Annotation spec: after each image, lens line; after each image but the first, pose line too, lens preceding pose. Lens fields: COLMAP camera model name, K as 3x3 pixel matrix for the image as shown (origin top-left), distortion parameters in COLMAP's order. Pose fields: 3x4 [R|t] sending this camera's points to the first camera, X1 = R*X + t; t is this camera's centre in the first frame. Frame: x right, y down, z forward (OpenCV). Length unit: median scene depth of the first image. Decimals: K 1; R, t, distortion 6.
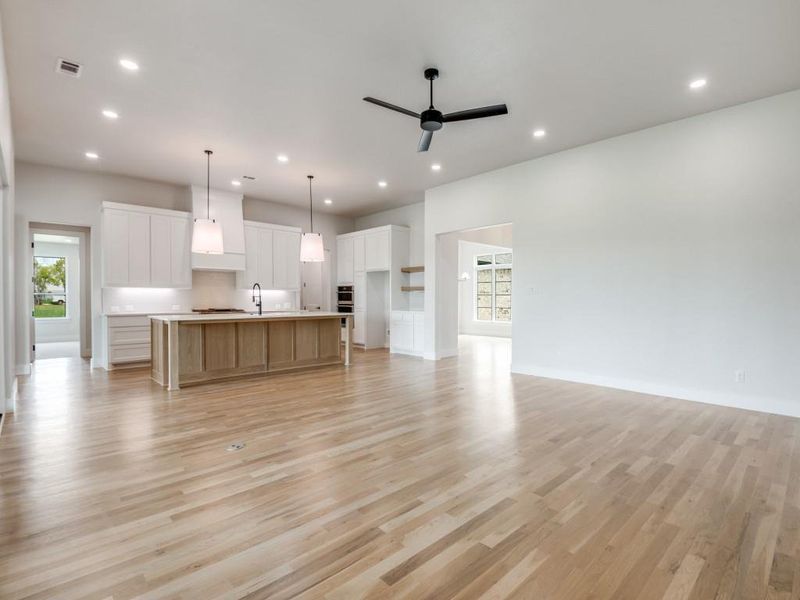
lens RADIAL K [[378.7, 0, 400.0], [0, 378.7, 300.0], [0, 0, 1]] dist [-0.004139, -0.000701]
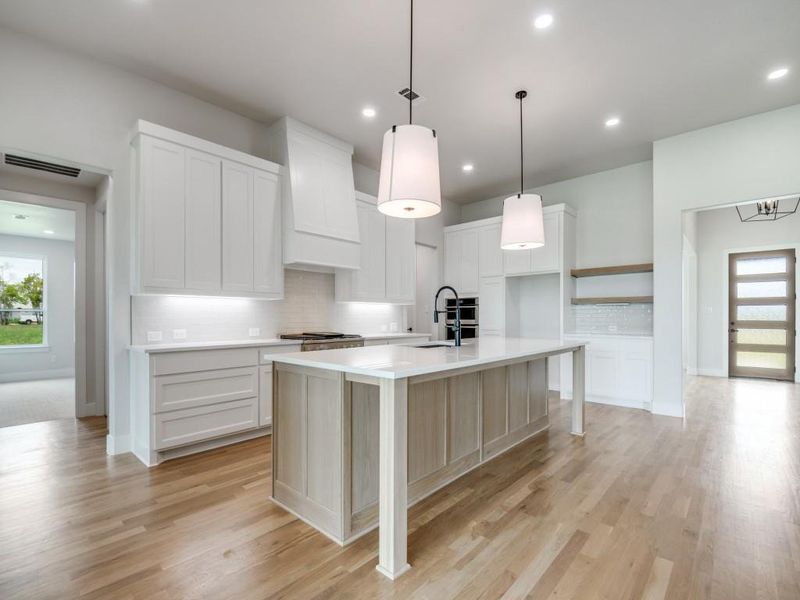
lens RADIAL K [[380.0, 0, 401.8], [0, 380.0, 312.8], [0, 0, 1]] dist [-0.000470, -0.000608]
pose [[0.998842, -0.002024, 0.048074, -0.465588], [0.002634, 0.999917, -0.012619, -0.001568], [-0.048044, 0.012731, 0.998764, 0.488559]]
